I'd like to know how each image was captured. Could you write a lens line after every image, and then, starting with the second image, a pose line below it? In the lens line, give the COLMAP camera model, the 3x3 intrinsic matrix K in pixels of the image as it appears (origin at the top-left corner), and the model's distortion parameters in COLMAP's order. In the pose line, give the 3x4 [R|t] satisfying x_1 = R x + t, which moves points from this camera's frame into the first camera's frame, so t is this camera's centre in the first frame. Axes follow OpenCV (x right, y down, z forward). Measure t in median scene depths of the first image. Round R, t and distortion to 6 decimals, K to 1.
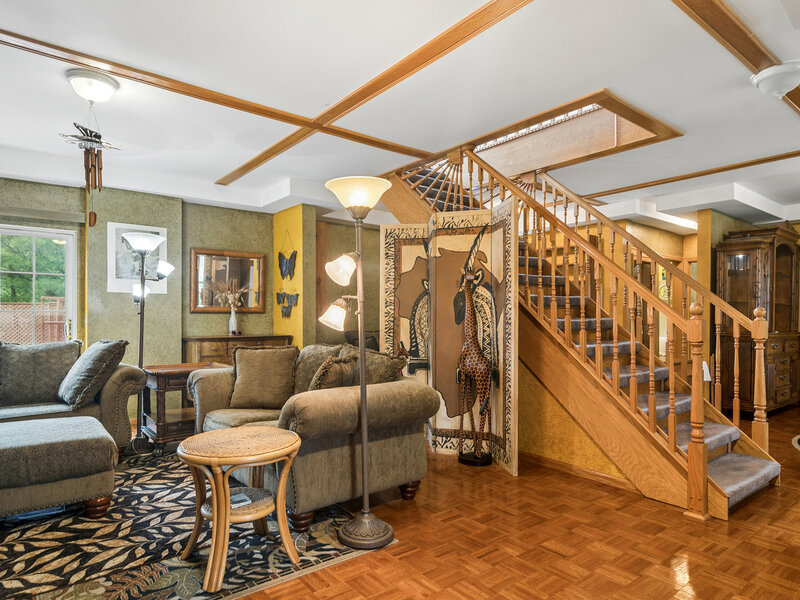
lens RADIAL K [[490.9, 0, 384.4], [0, 490.9, 314.9], [0, 0, 1]] dist [-0.004833, 0.001230]
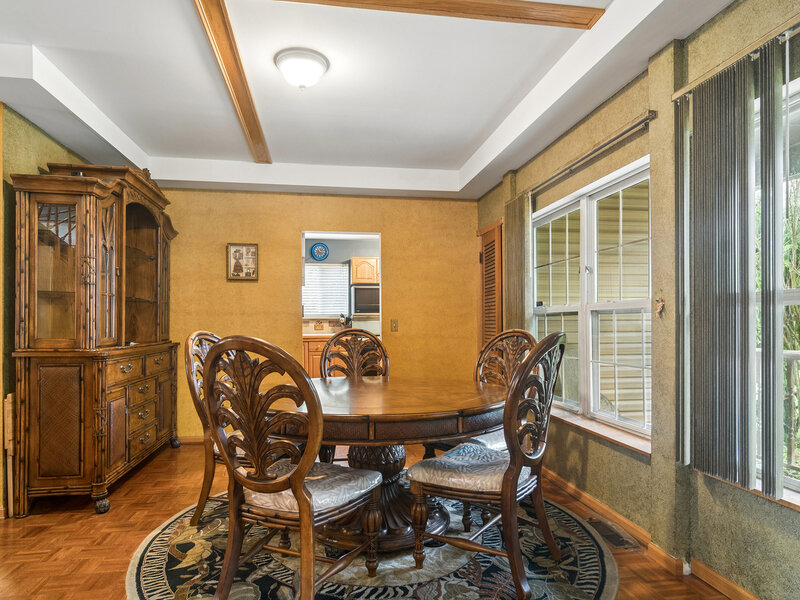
lens RADIAL K [[490.9, 0, 399.4], [0, 490.9, 305.8], [0, 0, 1]] dist [-0.004833, 0.001230]
pose [[0.490994, 0.018407, 0.870968, 0.422922], [0.001884, 0.999752, -0.022191, 0.001298], [-0.871161, 0.012537, 0.490838, 0.396449]]
